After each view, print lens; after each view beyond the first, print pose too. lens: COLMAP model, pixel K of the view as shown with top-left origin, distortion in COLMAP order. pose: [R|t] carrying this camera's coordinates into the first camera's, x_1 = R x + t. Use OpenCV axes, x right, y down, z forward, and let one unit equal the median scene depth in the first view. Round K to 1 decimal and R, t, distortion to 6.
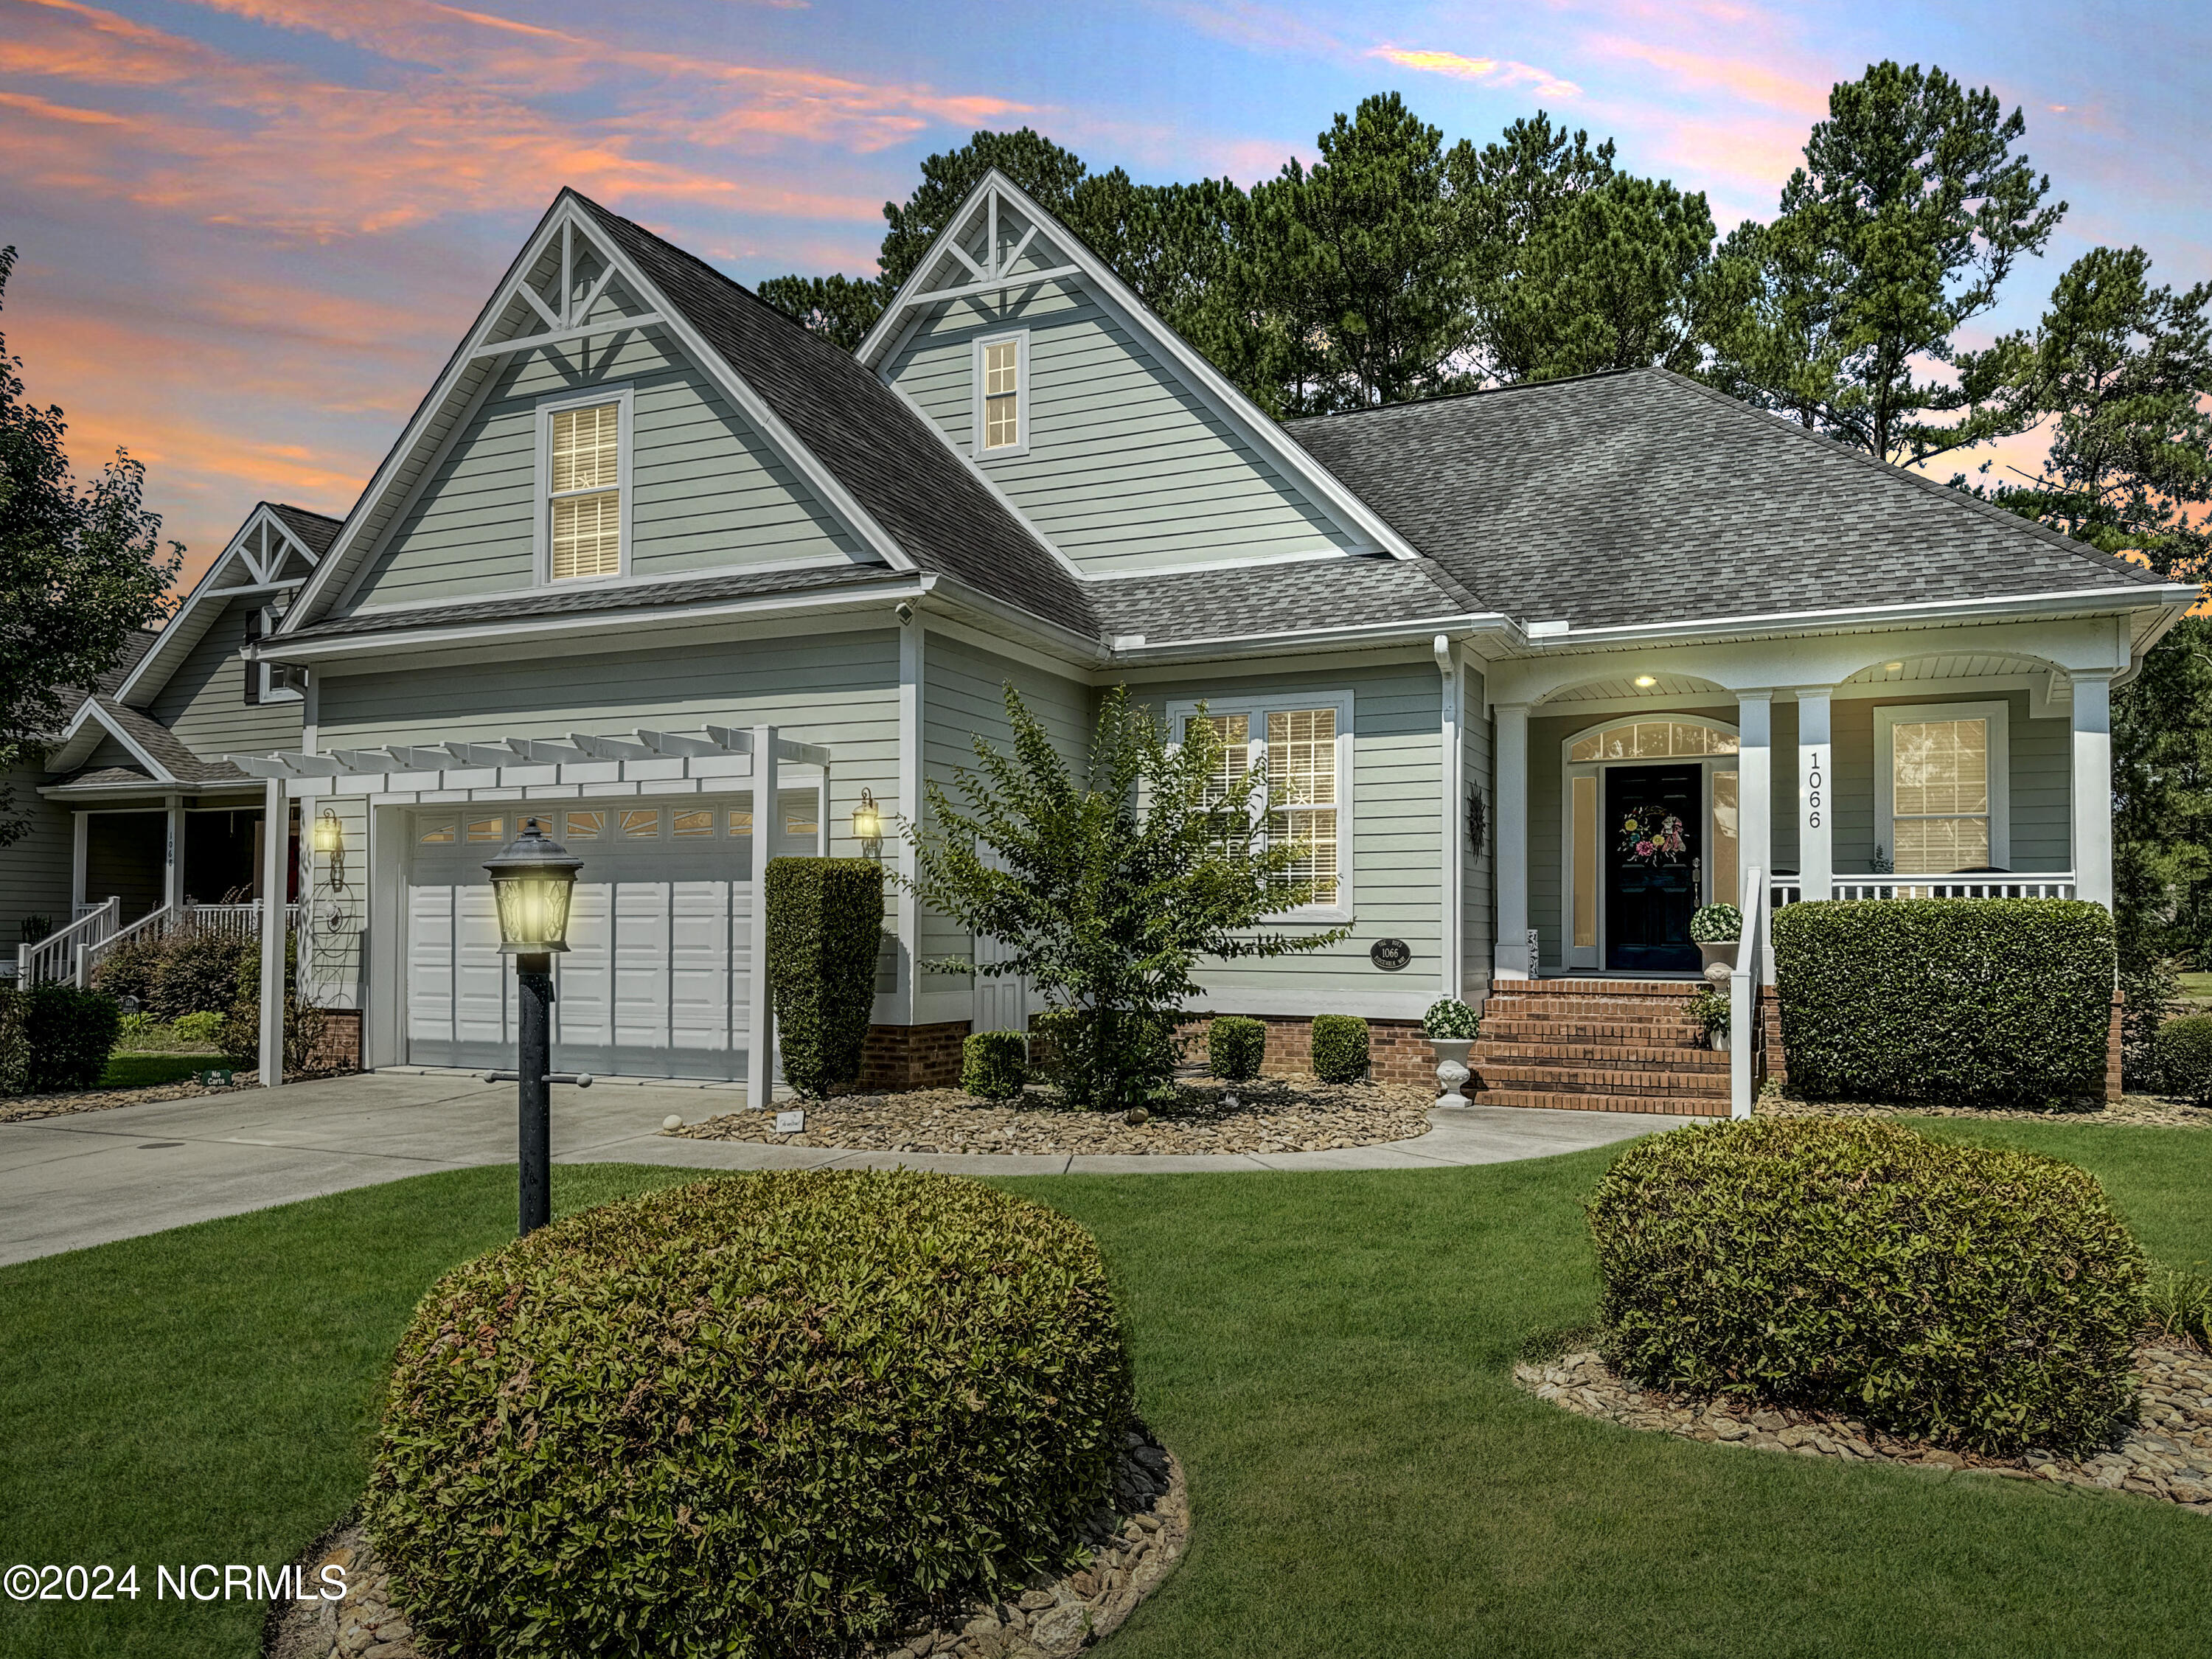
lens RADIAL K [[1582.7, 0, 1096.2], [0, 1582.7, 832.8], [0, 0, 1]] dist [0.056250, -0.043468]
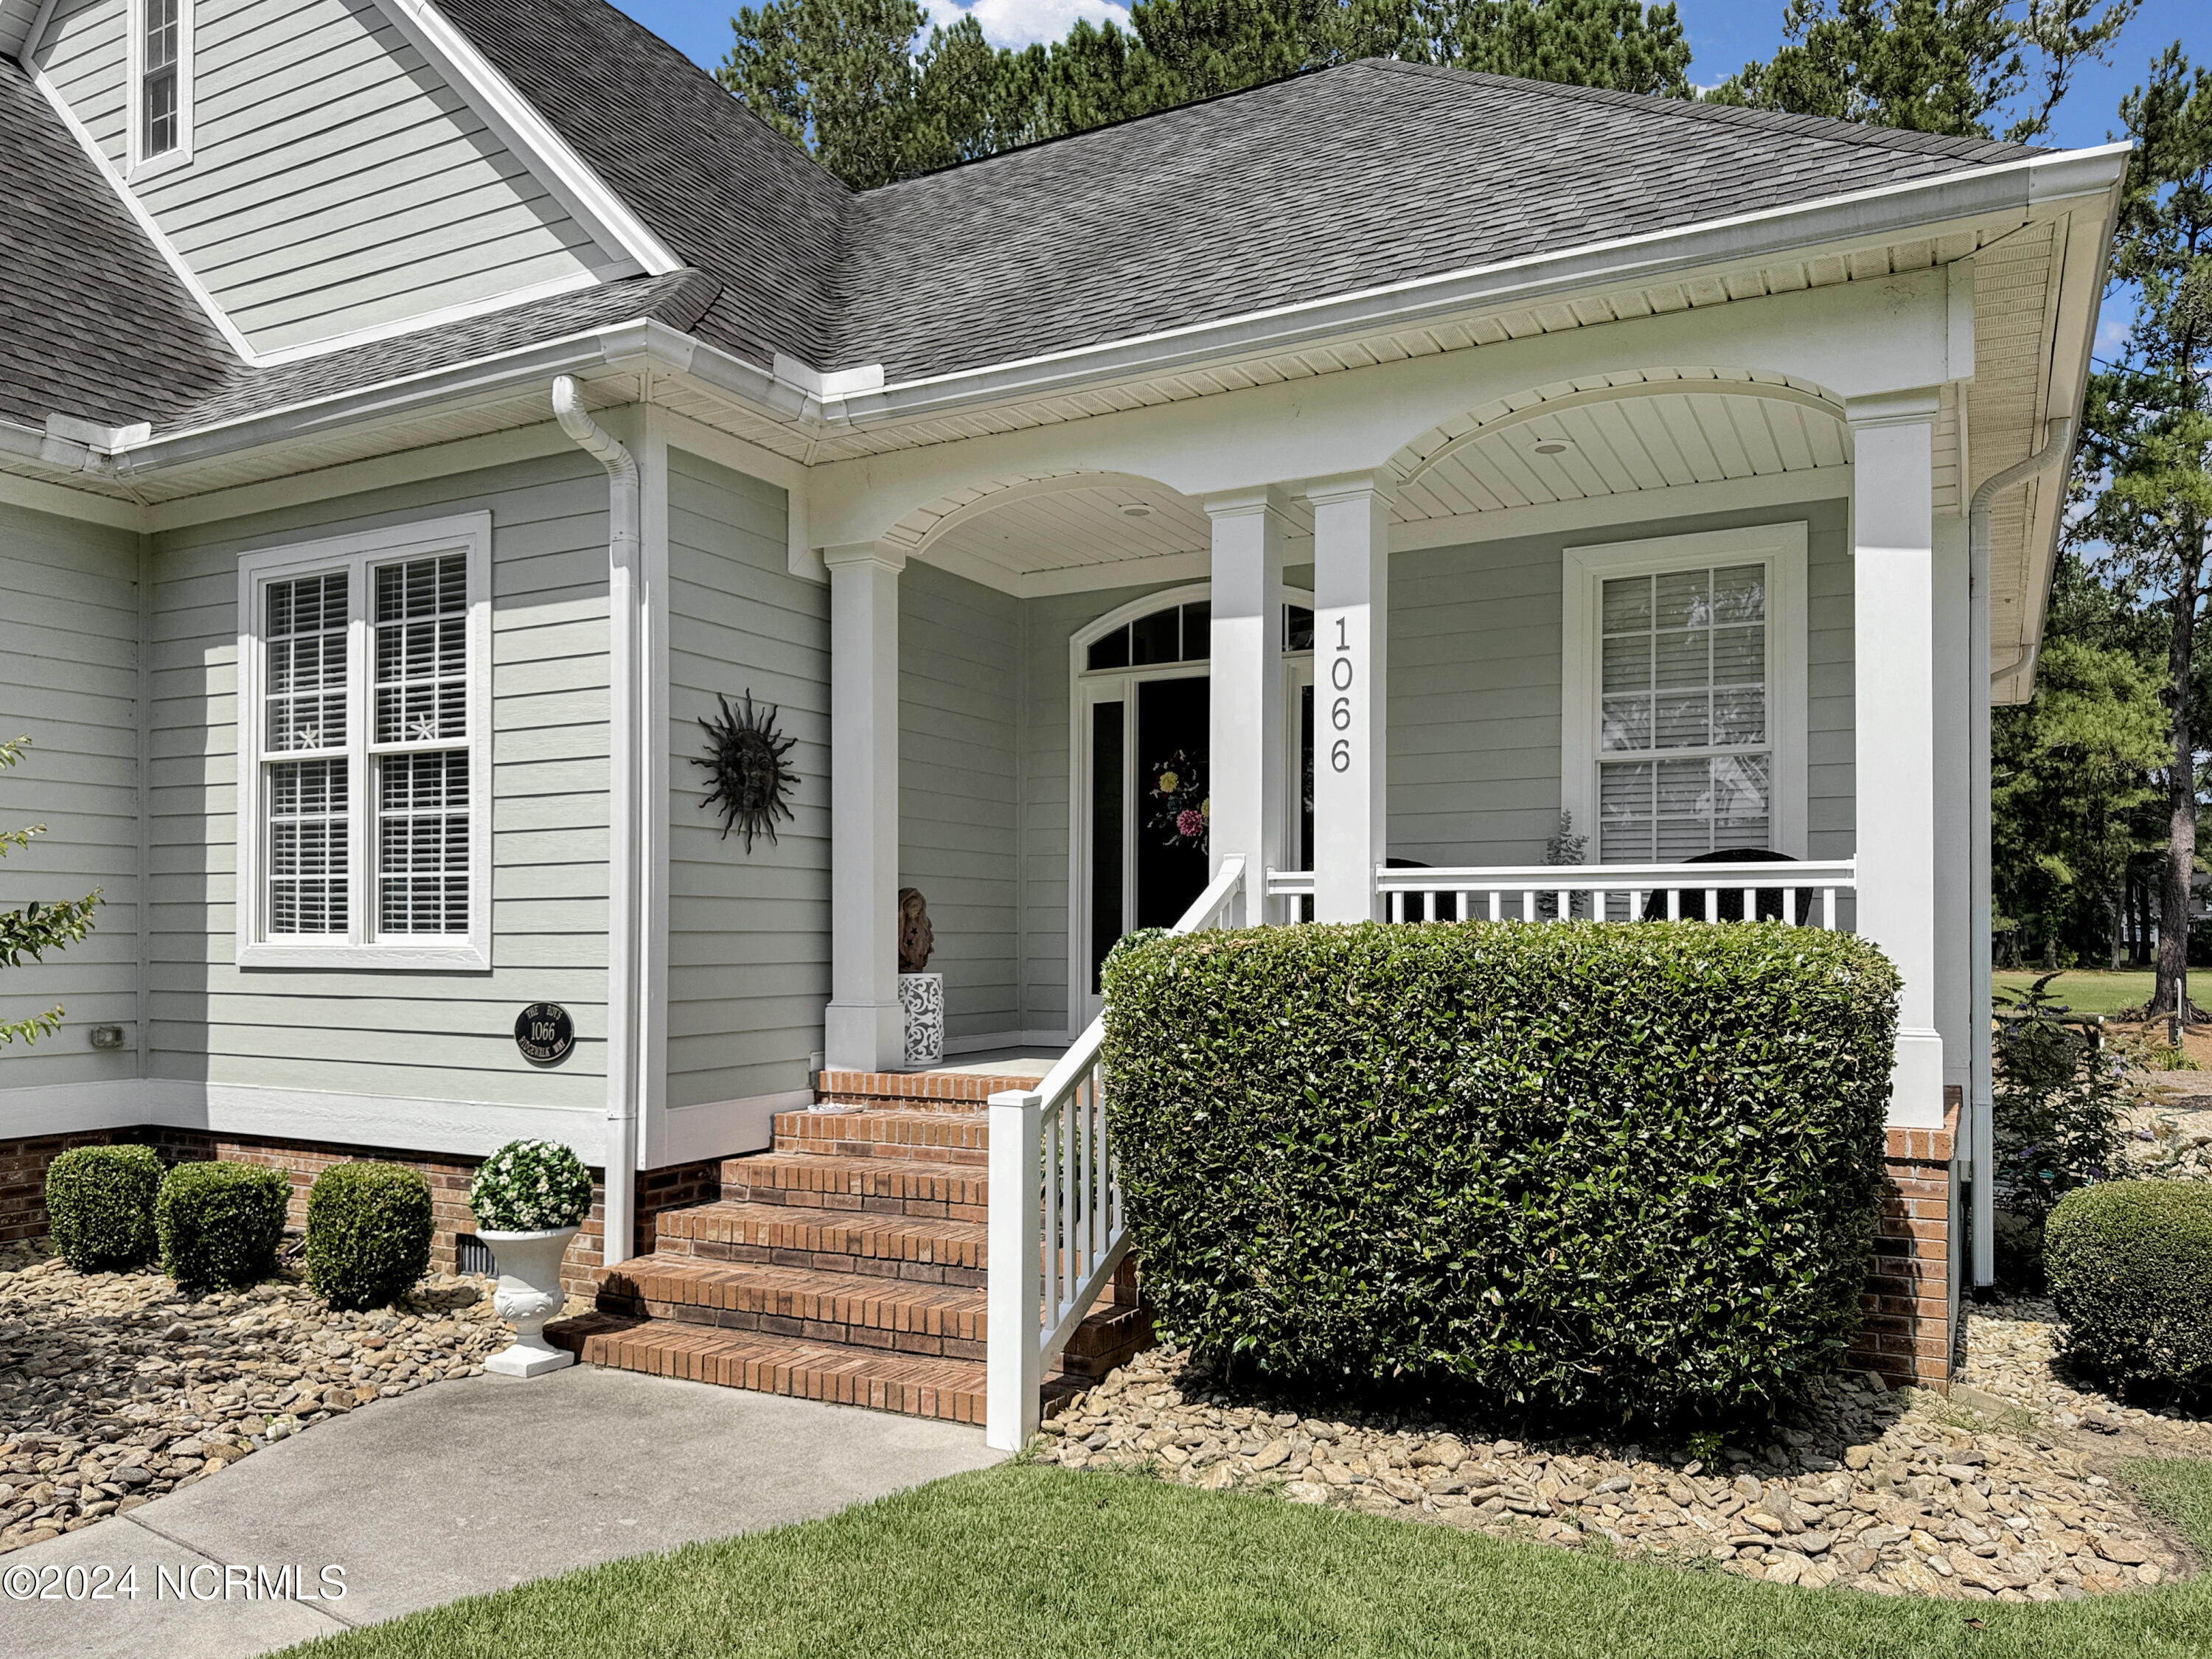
lens RADIAL K [[1582.7, 0, 1109.1], [0, 1582.7, 865.6], [0, 0, 1]] dist [0.056250, -0.043468]
pose [[0.998310, -0.007380, -0.057645, 0.393898], [0.008715, 0.999699, 0.022938, 0.013195], [0.057459, -0.023401, 0.998074, 0.501929]]
